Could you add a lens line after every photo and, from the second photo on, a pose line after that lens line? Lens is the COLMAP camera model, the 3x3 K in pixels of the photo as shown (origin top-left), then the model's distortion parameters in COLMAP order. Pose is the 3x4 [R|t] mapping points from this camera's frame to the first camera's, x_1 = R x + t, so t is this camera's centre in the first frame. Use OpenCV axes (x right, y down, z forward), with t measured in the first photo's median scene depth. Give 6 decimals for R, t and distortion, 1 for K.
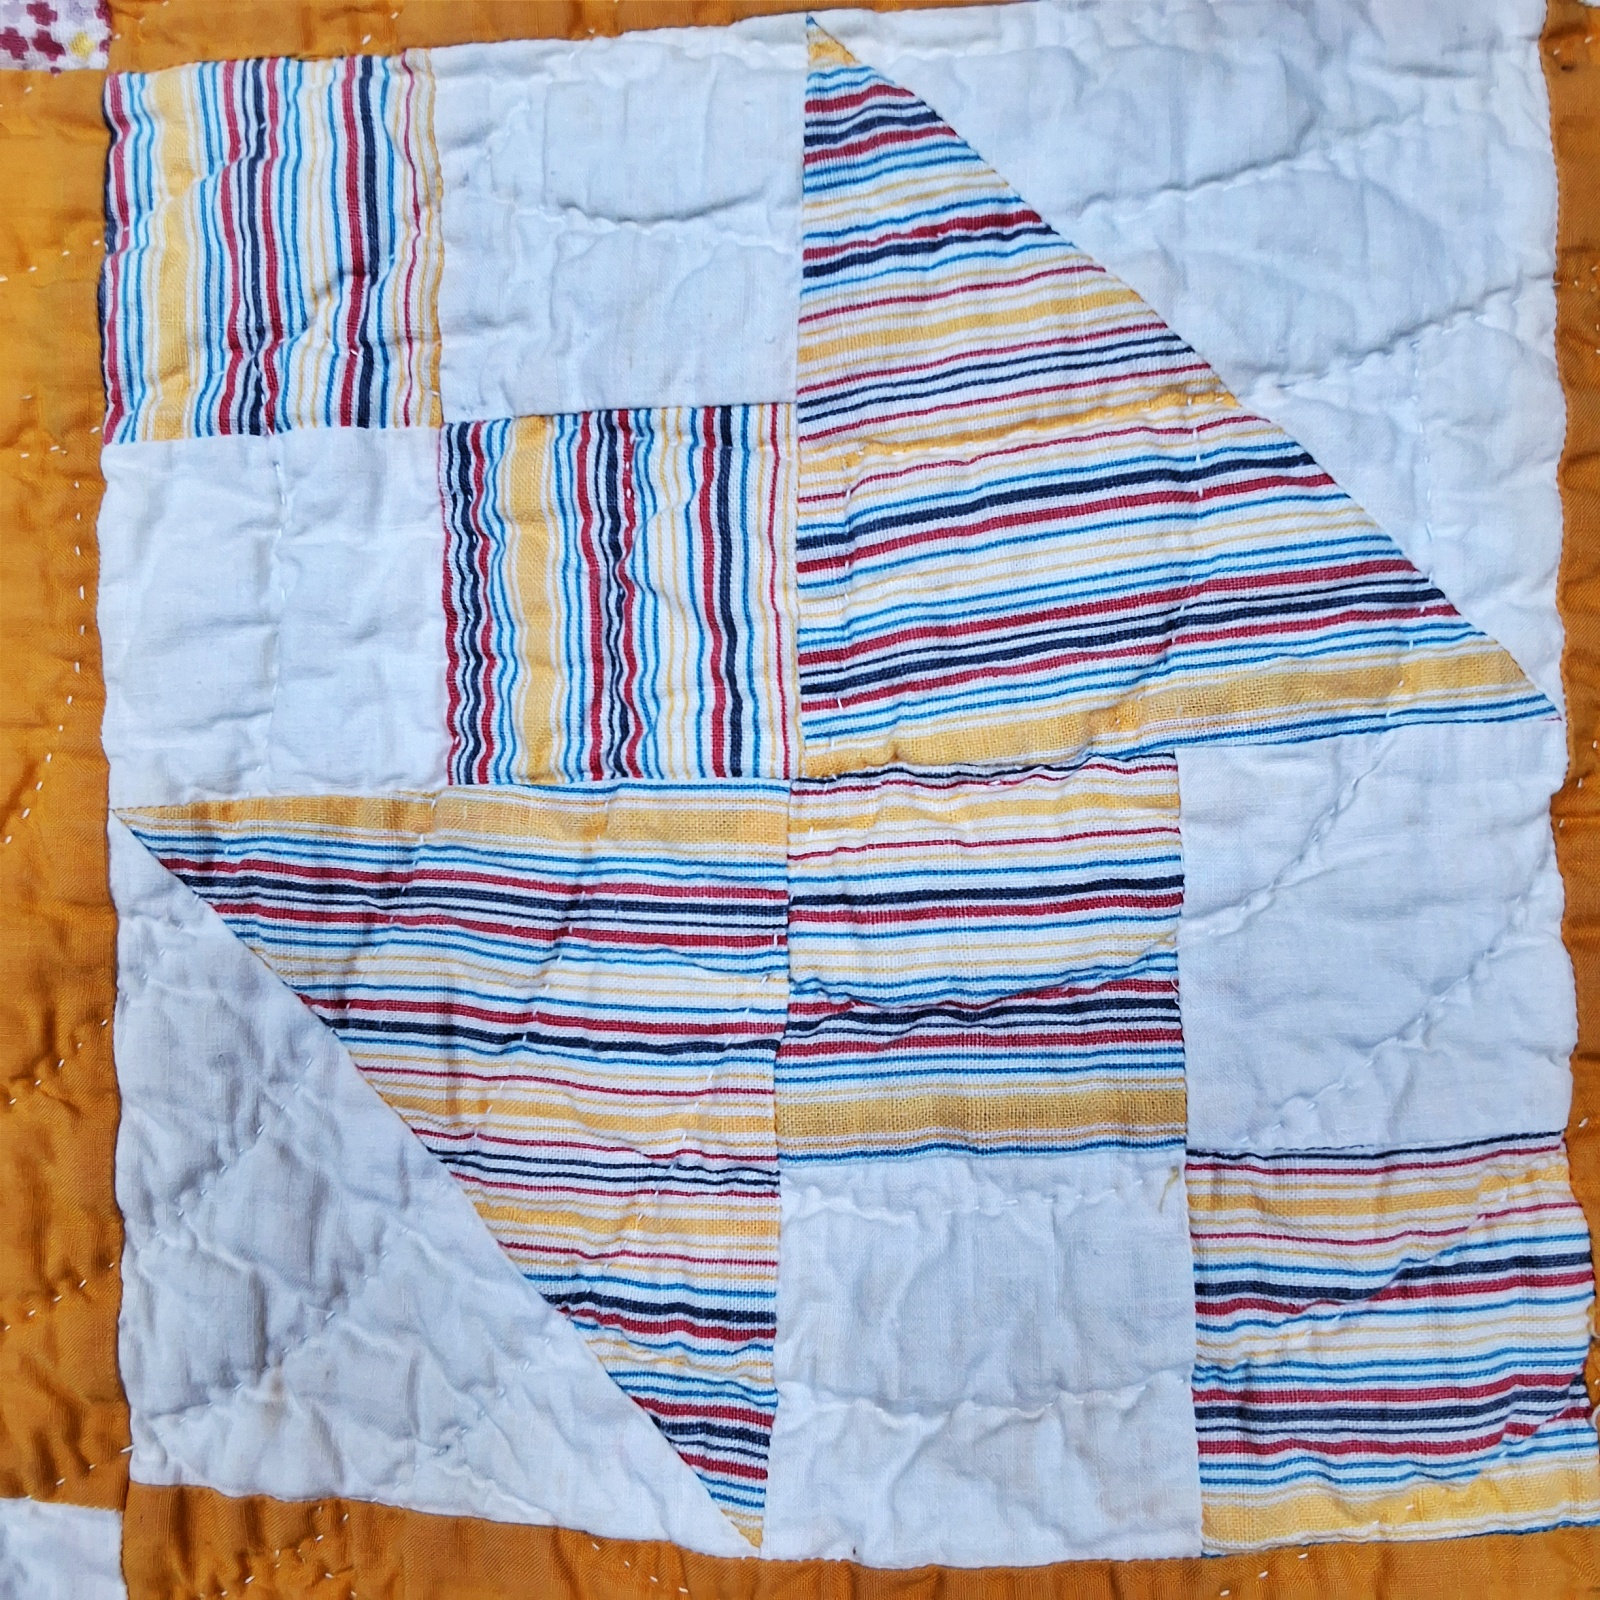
lens RADIAL K [[1643.5, 0, 835.0], [0, 1643.5, 803.5], [0, 0, 1]] dist [0.131239, -0.236837]
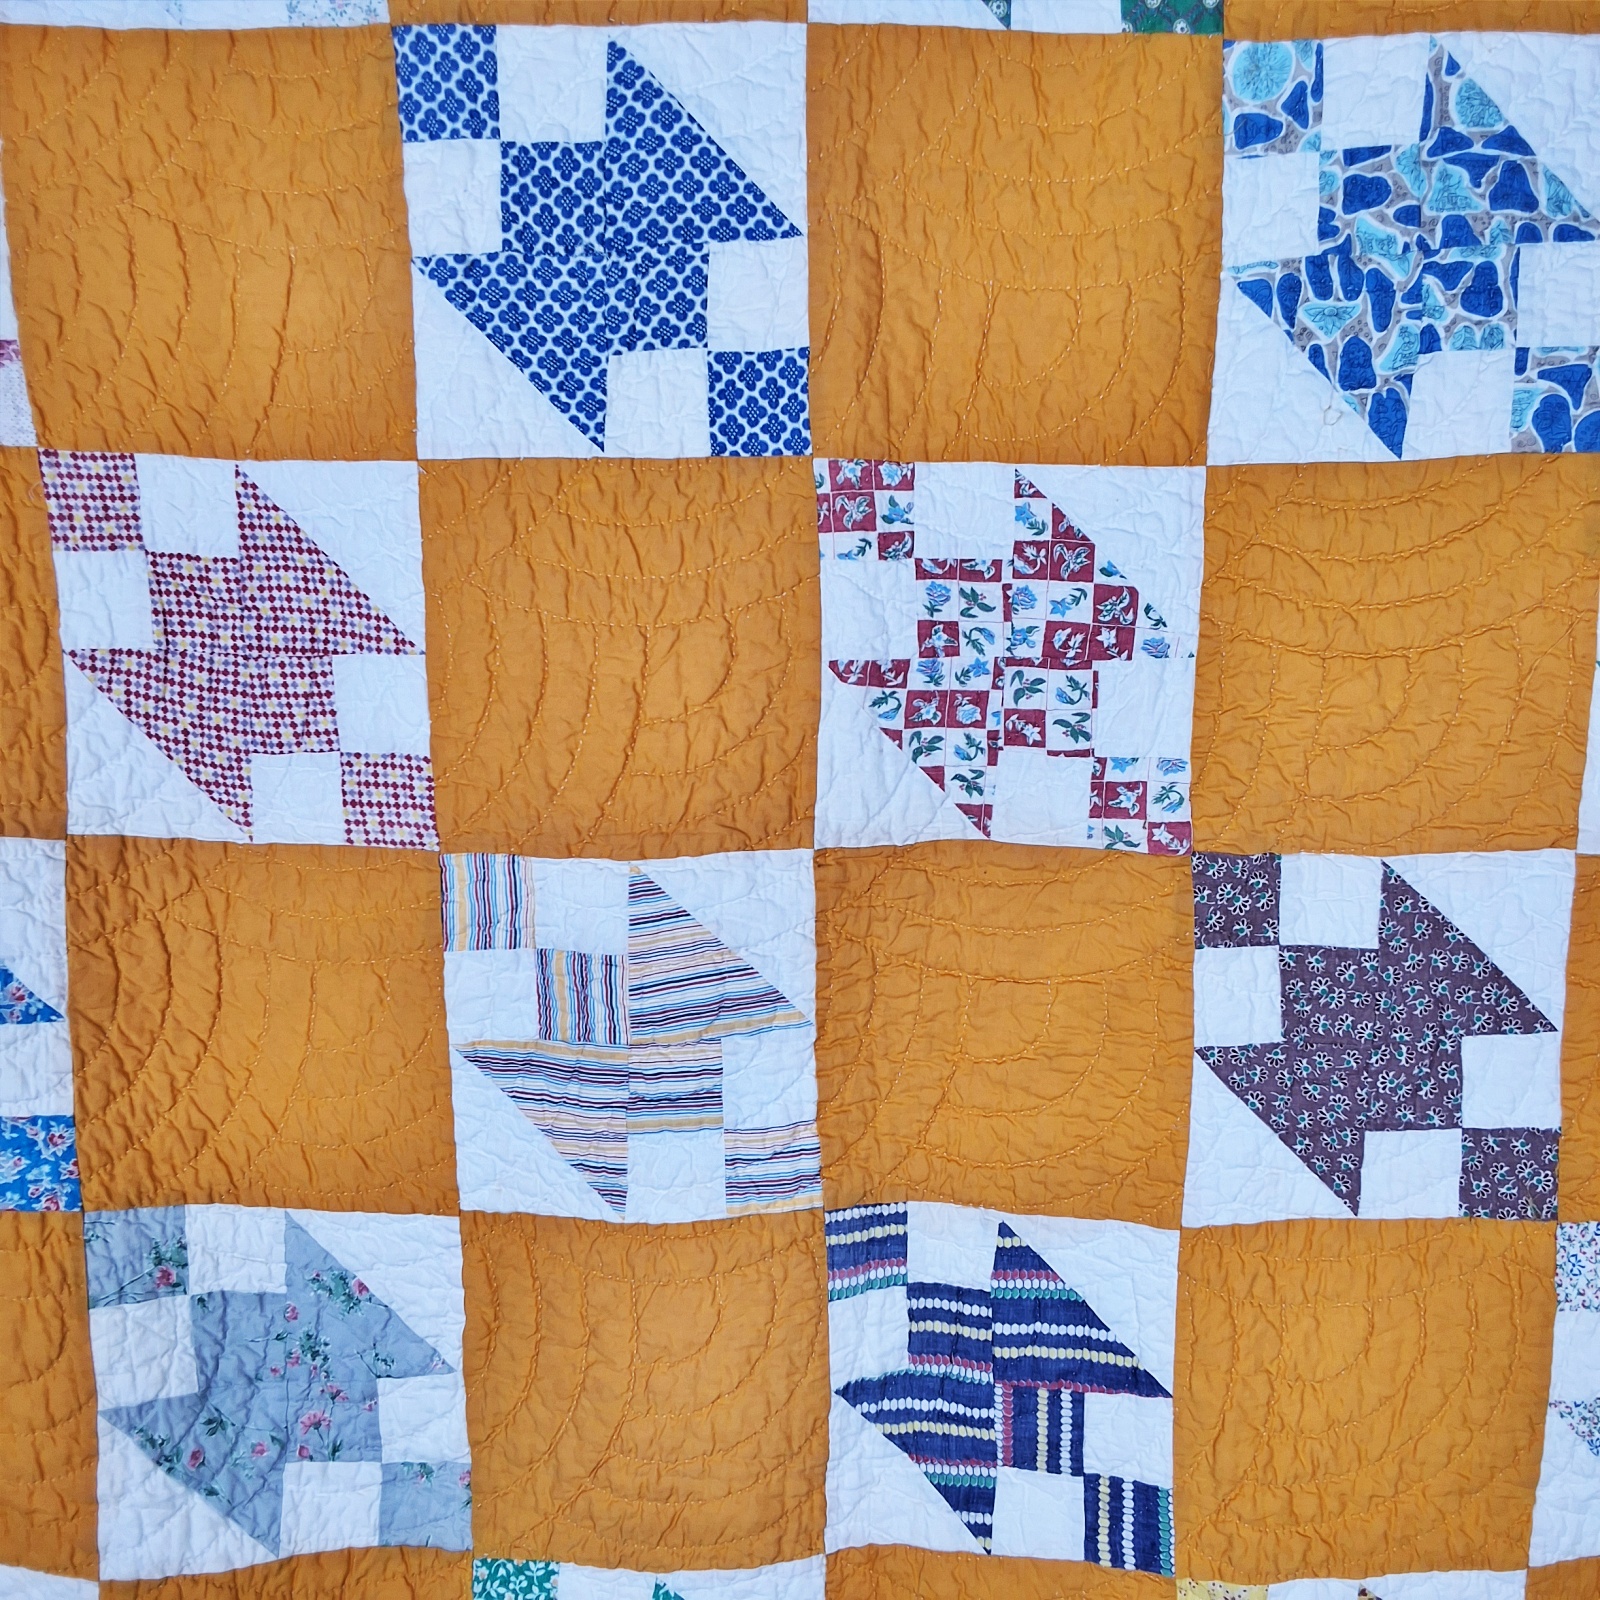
lens RADIAL K [[1643.5, 0, 835.0], [0, 1643.5, 803.5], [0, 0, 1]] dist [0.131239, -0.236837]
pose [[0.997119, -0.012918, 0.074747, 0.184630], [-0.001306, 0.982323, 0.187189, -1.360953], [-0.075844, -0.186748, 0.979476, -2.921459]]
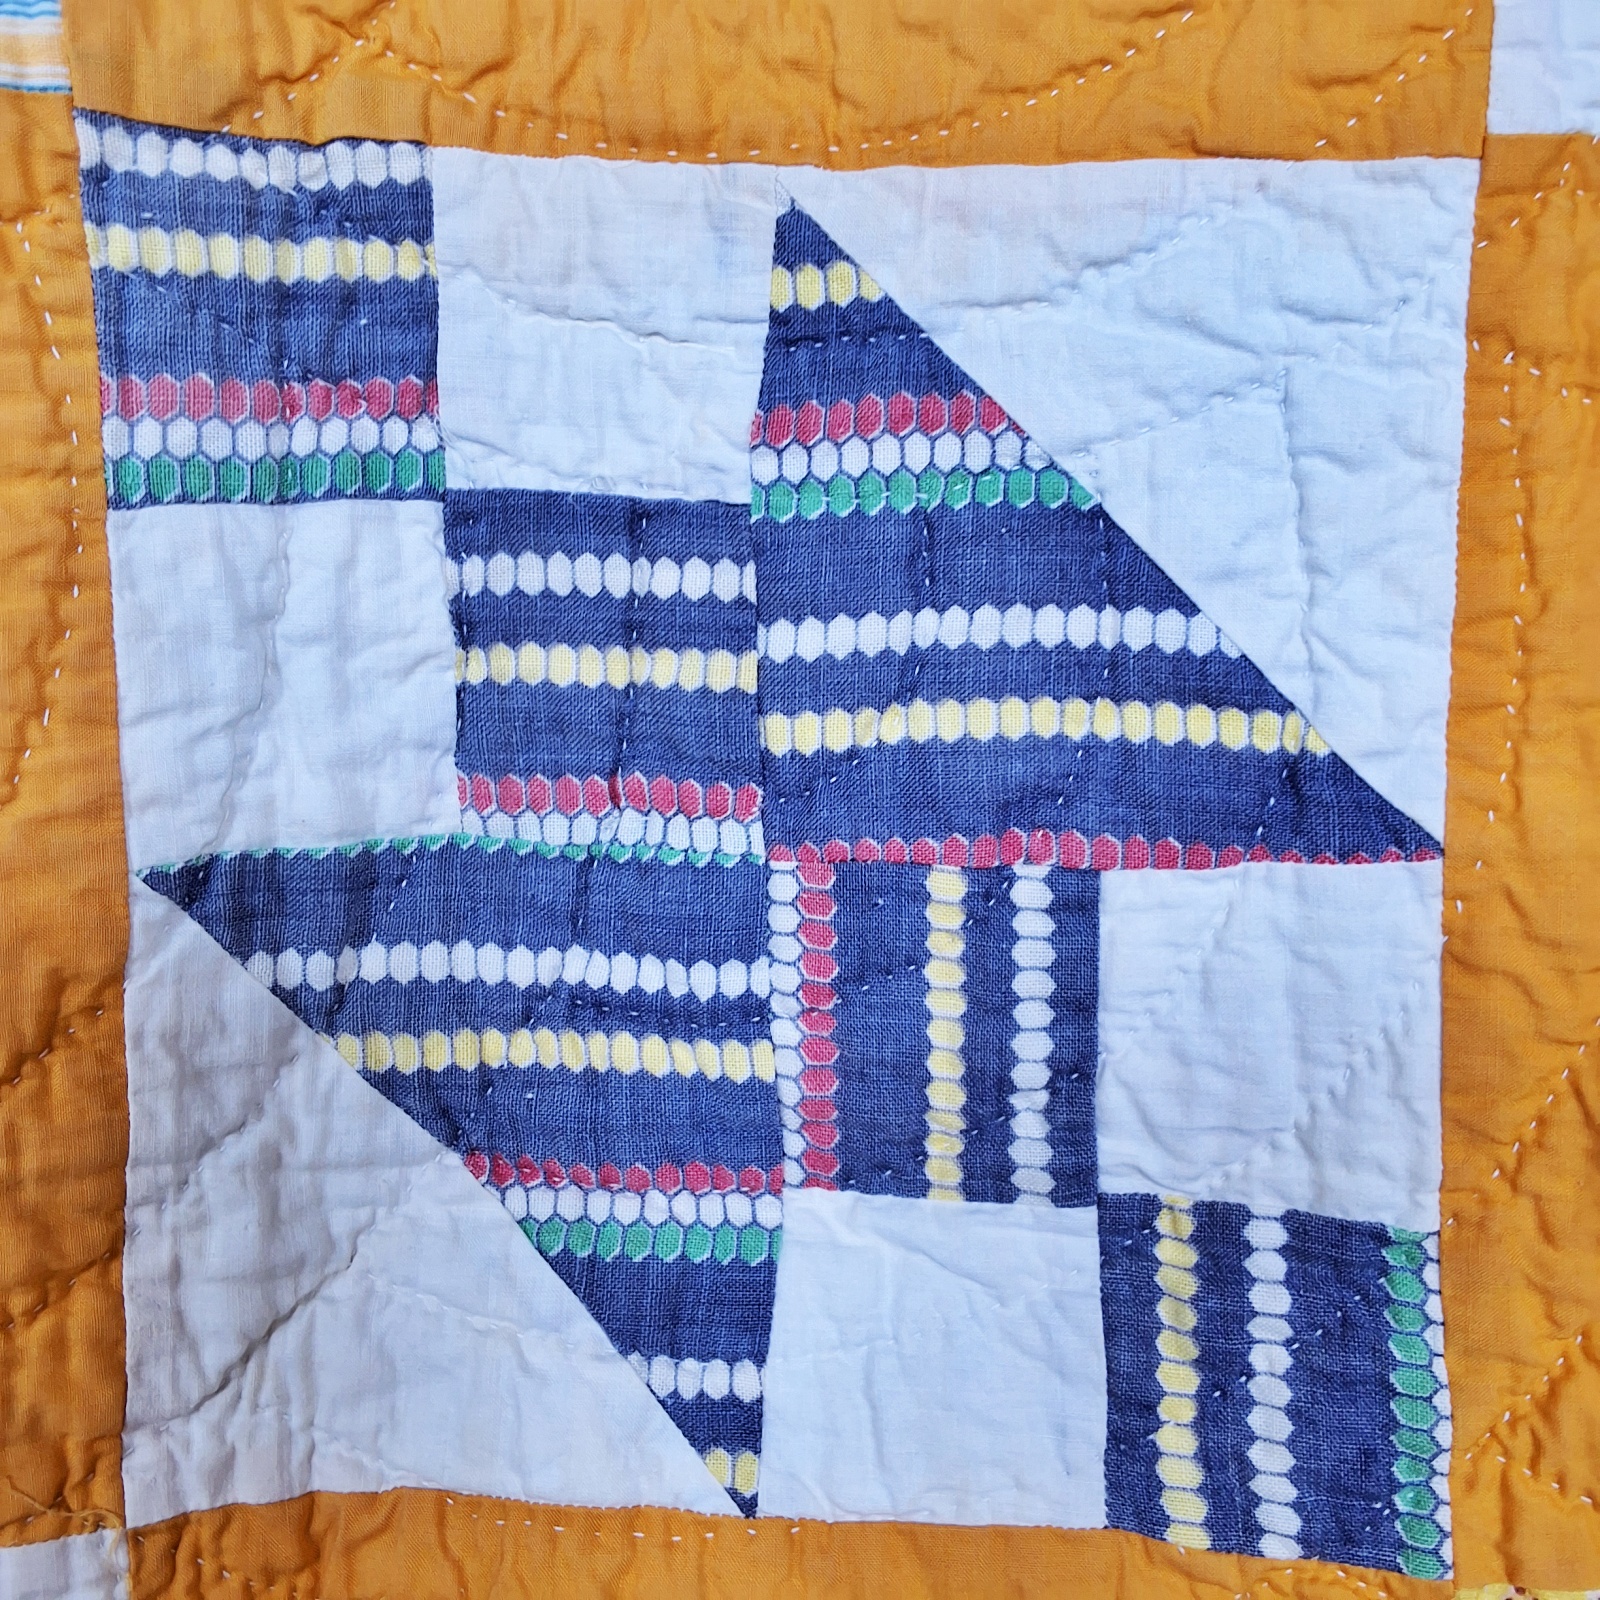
lens RADIAL K [[1643.5, 0, 835.0], [0, 1643.5, 803.5], [0, 0, 1]] dist [0.131239, -0.236837]
pose [[0.992311, -0.006320, 0.123606, 0.802189], [-0.006252, 0.994861, 0.101056, 0.761518], [-0.123609, -0.101052, 0.987172, -0.156756]]
